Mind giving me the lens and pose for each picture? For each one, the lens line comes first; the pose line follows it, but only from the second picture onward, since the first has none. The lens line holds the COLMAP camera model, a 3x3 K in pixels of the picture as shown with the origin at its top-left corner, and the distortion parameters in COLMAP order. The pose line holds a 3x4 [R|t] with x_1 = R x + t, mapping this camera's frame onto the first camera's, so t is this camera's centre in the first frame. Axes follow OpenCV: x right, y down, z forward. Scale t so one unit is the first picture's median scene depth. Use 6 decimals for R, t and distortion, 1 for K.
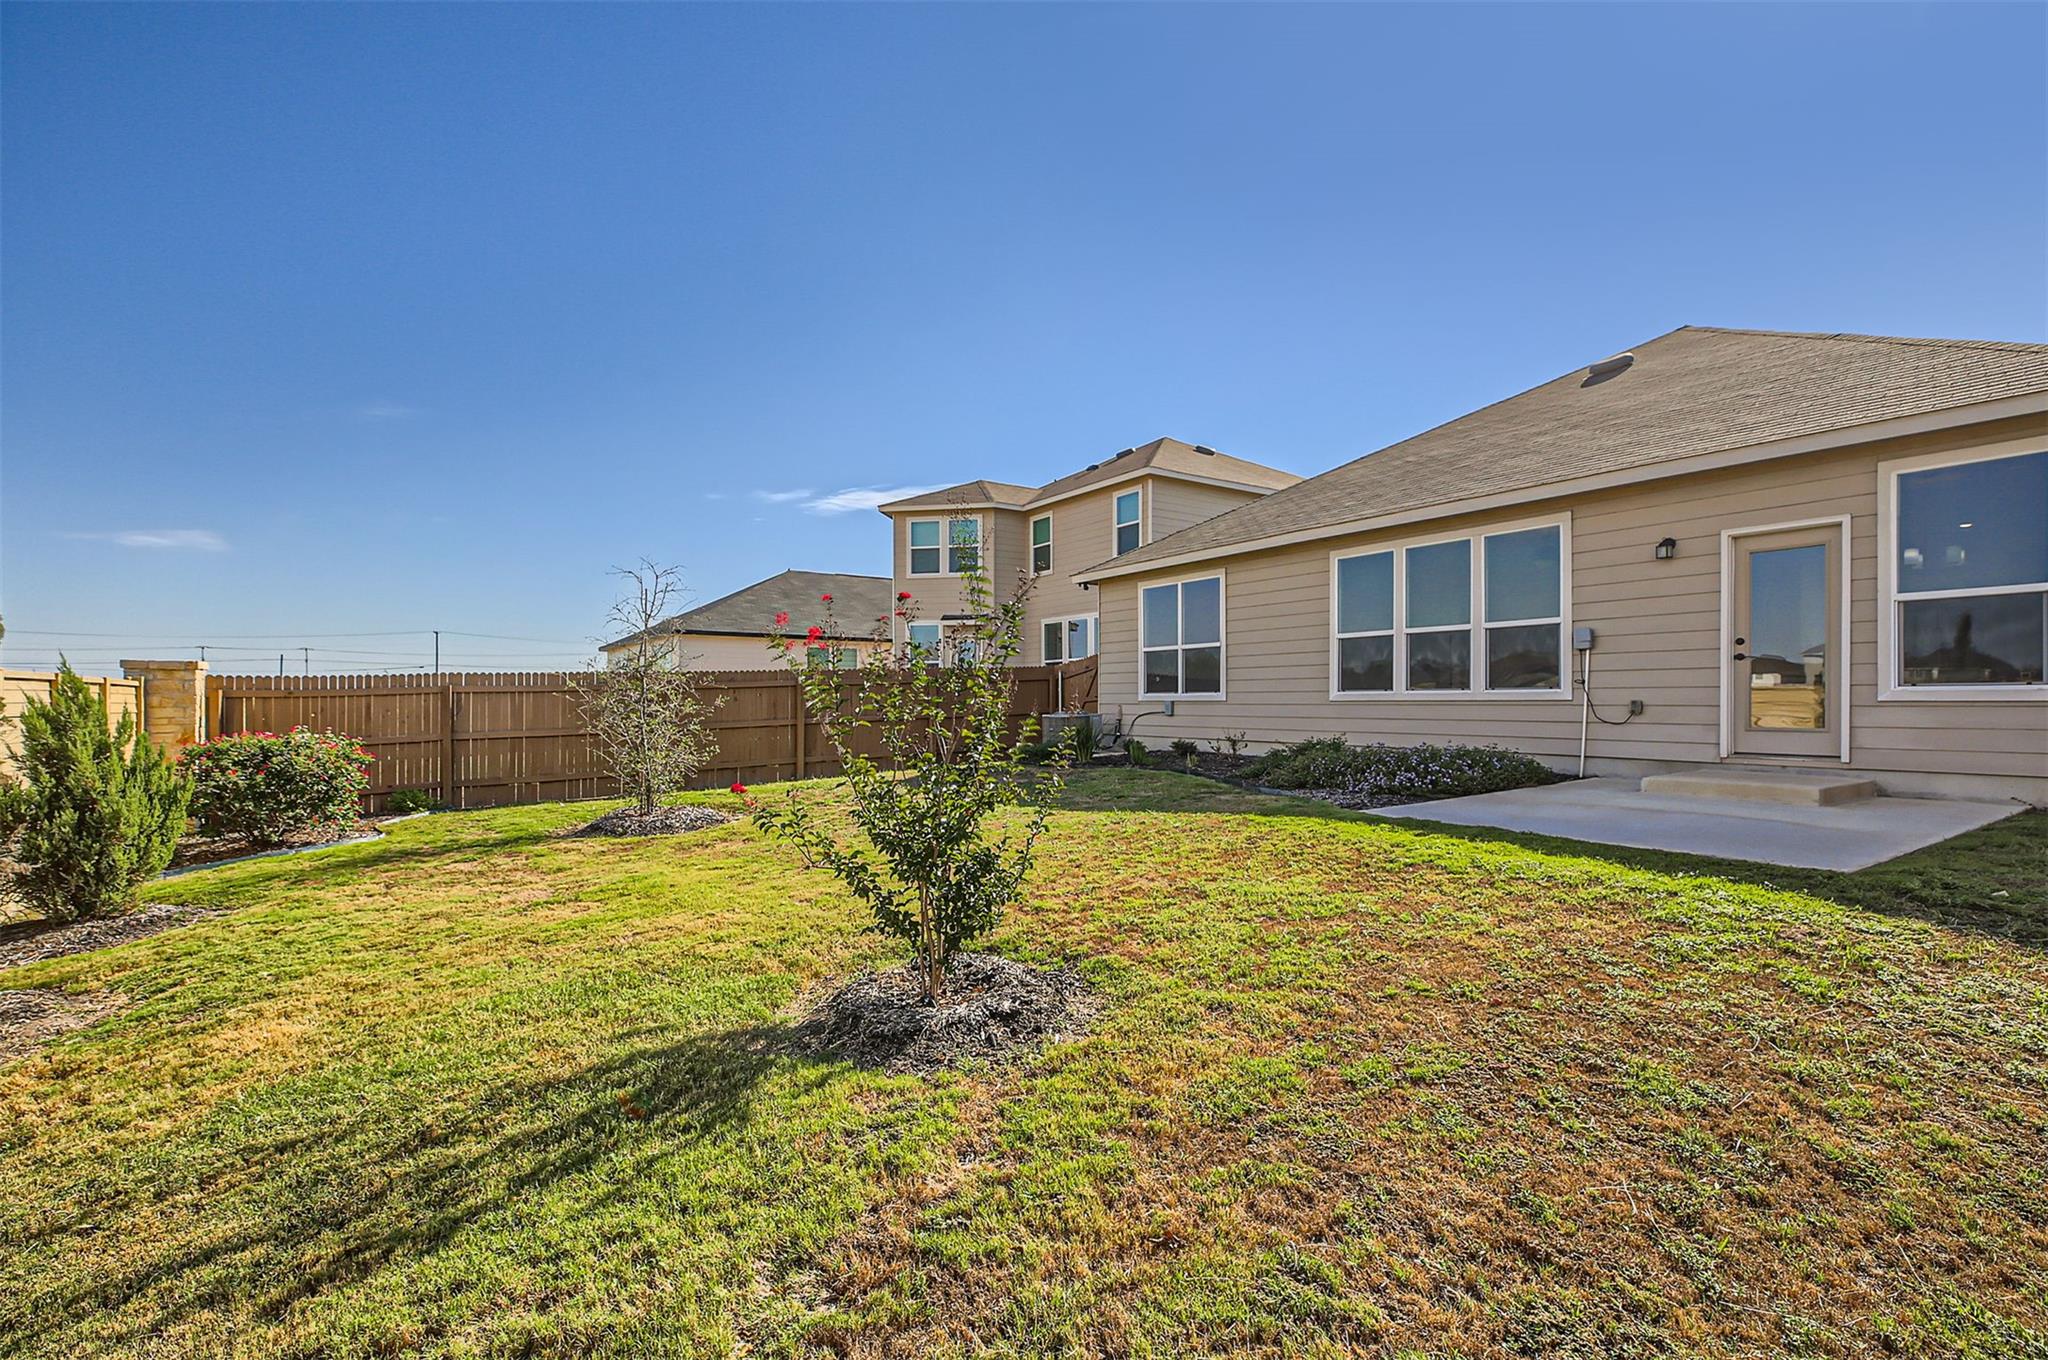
lens RADIAL K [[914.1, 0, 1035.6], [0, 914.1, 690.6], [0, 0, 1]] dist [-0.000594, 0.002062]
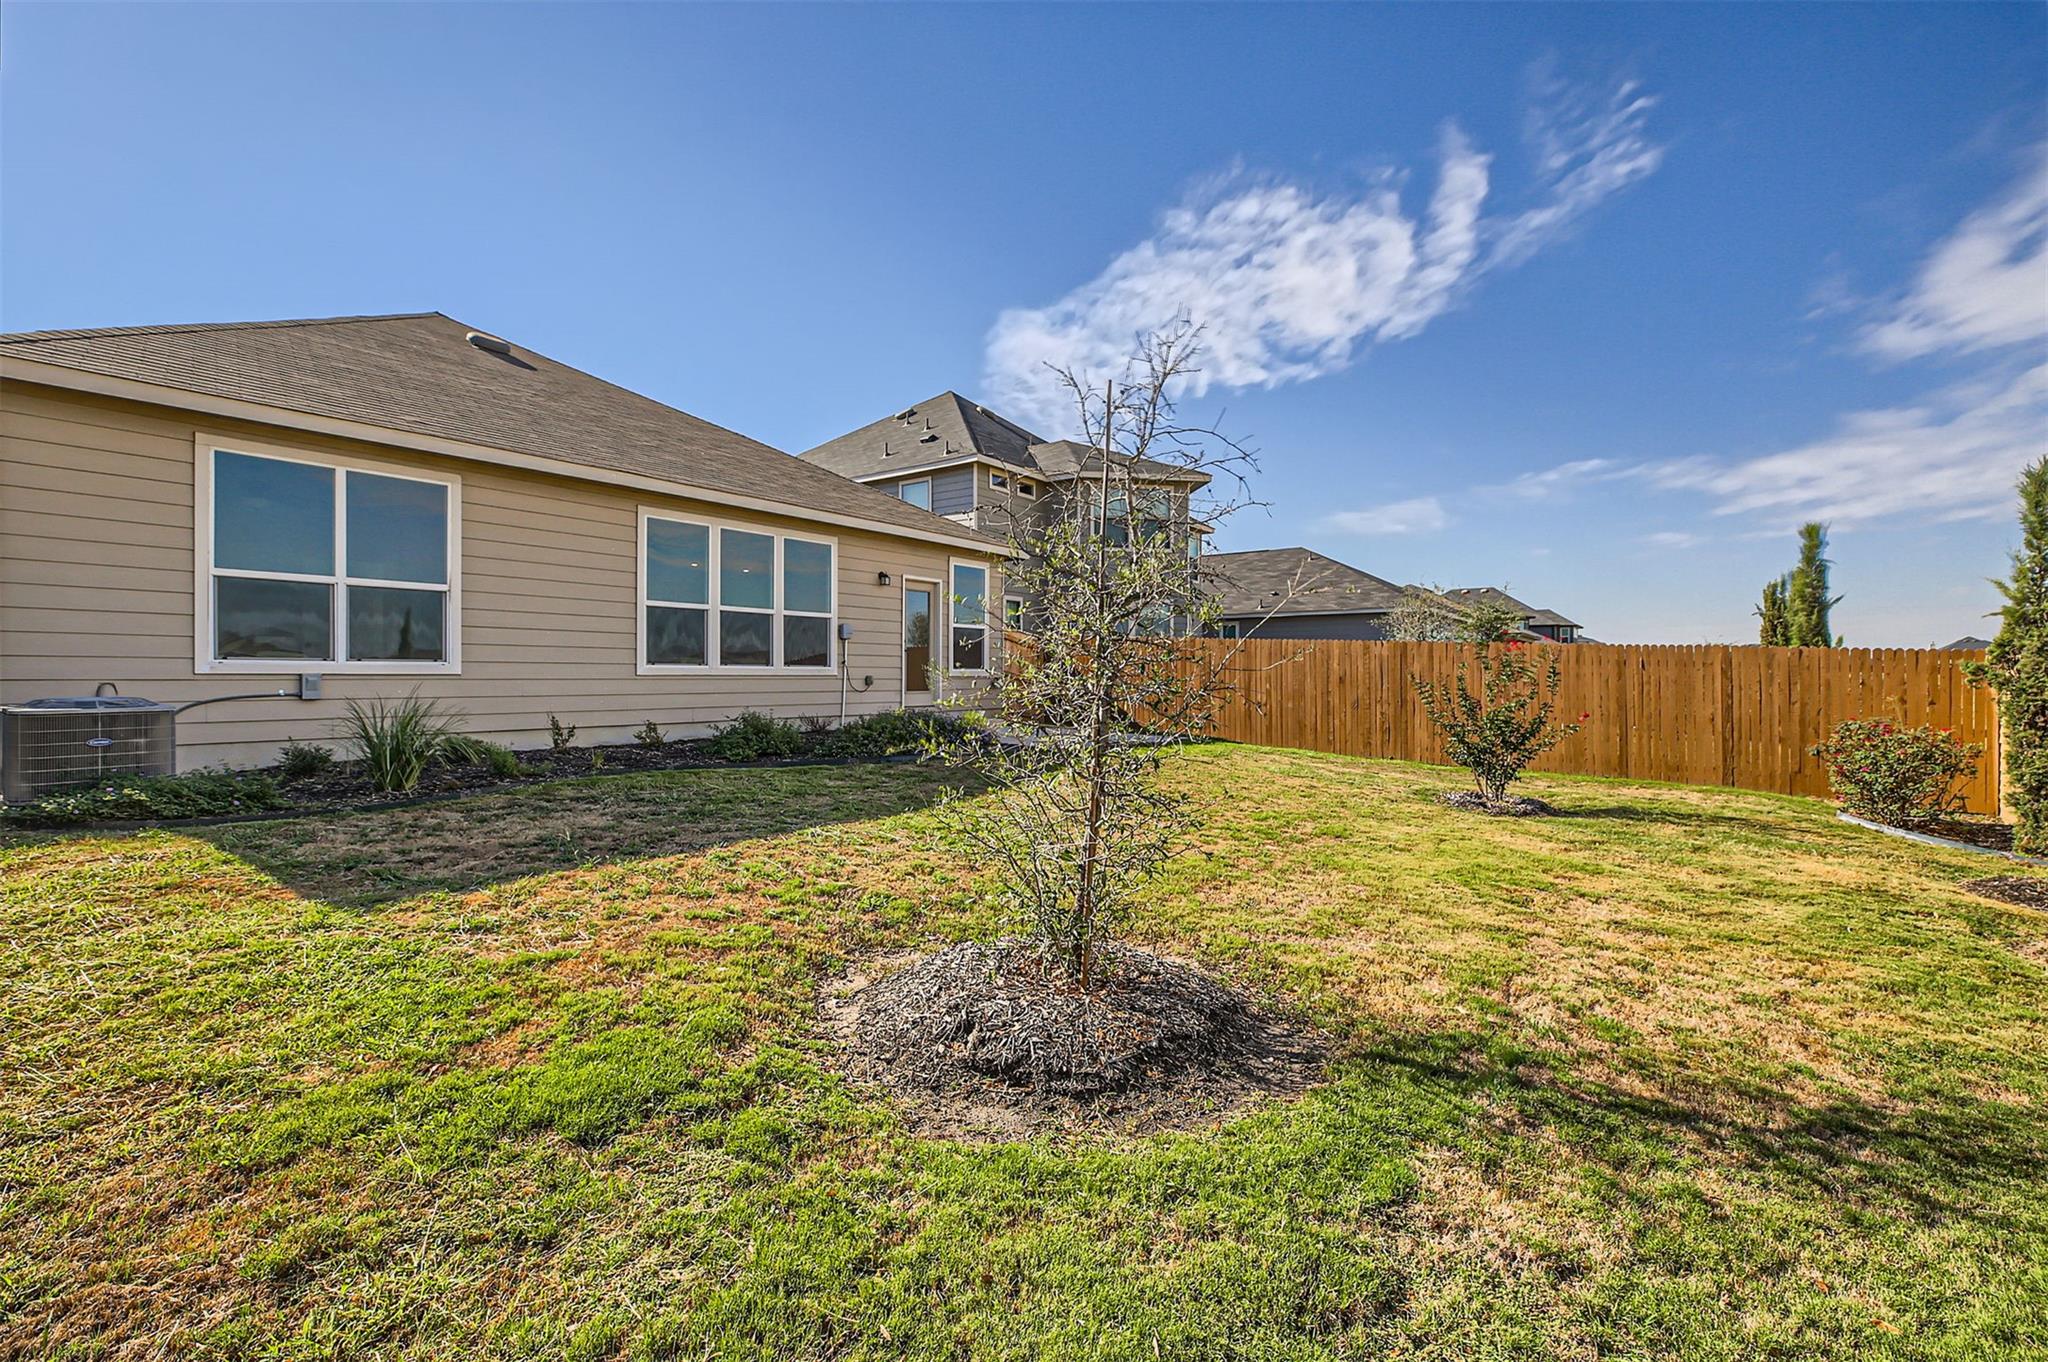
lens RADIAL K [[914.1, 0, 1036.8], [0, 914.1, 679.5], [0, 0, 1]] dist [-0.000594, 0.002062]
pose [[-0.340224, -0.004429, 0.940334, -0.576116], [-0.014899, 0.999889, -0.000682, 0.009180], [-0.940226, -0.014242, -0.340252, 0.845457]]
